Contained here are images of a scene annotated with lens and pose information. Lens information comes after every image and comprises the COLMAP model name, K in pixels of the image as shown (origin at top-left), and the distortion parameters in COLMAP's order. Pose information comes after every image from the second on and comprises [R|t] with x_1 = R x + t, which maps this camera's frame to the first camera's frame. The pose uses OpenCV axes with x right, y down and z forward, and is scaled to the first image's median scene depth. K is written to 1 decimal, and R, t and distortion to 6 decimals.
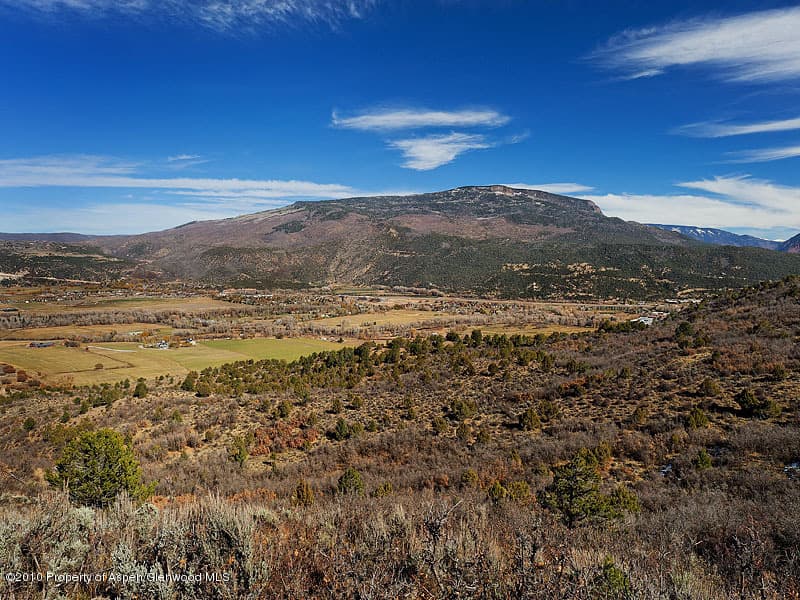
lens RADIAL K [[380.1, 0, 400.0], [0, 380.1, 300.0], [0, 0, 1]] dist [0.002241, 0.000521]
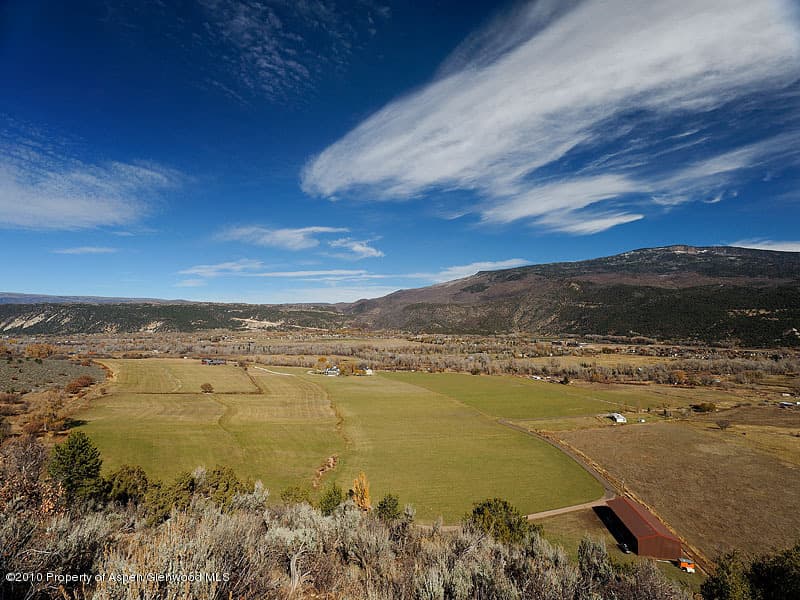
lens RADIAL K [[648.3, 0, 400.0], [0, 648.3, 300.0], [0, 0, 1]] dist [0.000345, 0.003130]
pose [[0.906717, 0.013018, -0.421538, 0.292299], [-0.016591, 0.999851, -0.004809, -0.128627], [0.421412, 0.011354, 0.906798, -0.766719]]
